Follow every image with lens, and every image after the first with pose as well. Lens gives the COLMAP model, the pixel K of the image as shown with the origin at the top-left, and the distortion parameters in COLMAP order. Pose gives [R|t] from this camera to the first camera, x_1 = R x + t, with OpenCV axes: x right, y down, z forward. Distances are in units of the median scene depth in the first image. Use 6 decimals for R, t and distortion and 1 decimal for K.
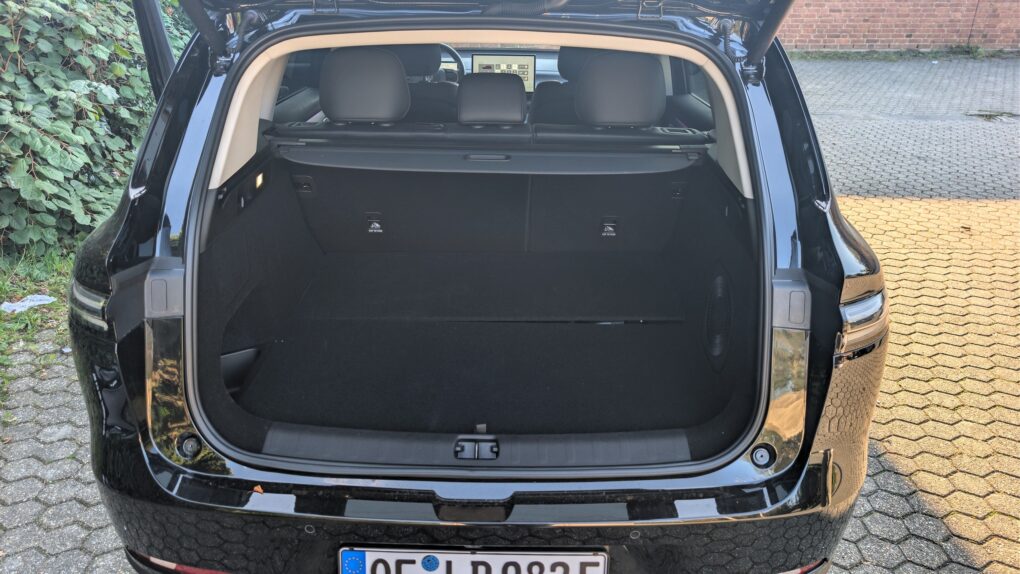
lens RADIAL K [[753.8, 0, 510.0], [0, 753.8, 287.0], [0, 0, 1]] dist [-0.007216, -0.004427]
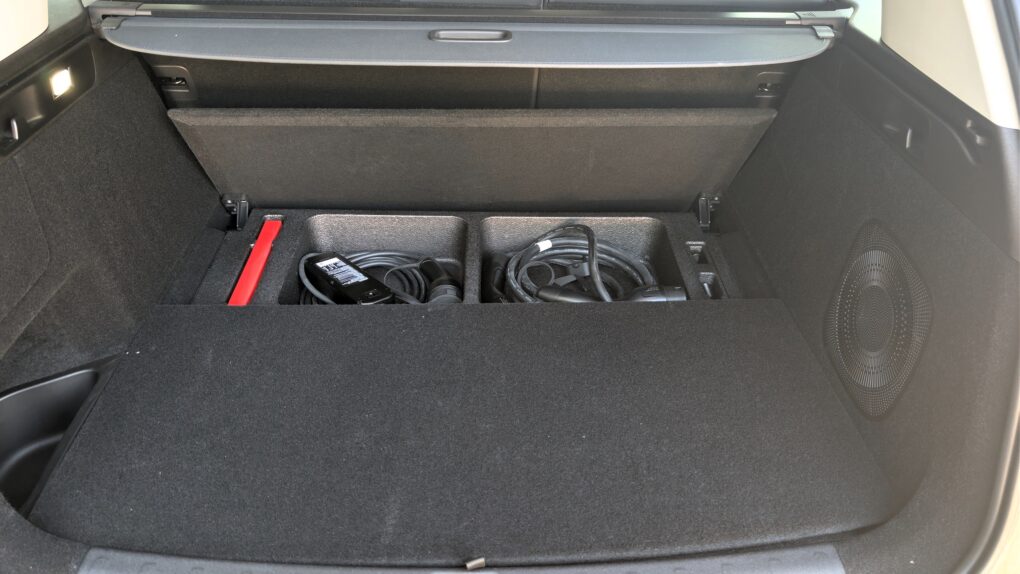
lens RADIAL K [[753.8, 0, 510.0], [0, 753.8, 287.0], [0, 0, 1]] dist [-0.007216, -0.004427]
pose [[0.999392, -0.016078, 0.030931, -0.020325], [0.010616, 0.985513, 0.169270, -0.080917], [-0.033204, -0.168838, 0.985084, 0.406713]]
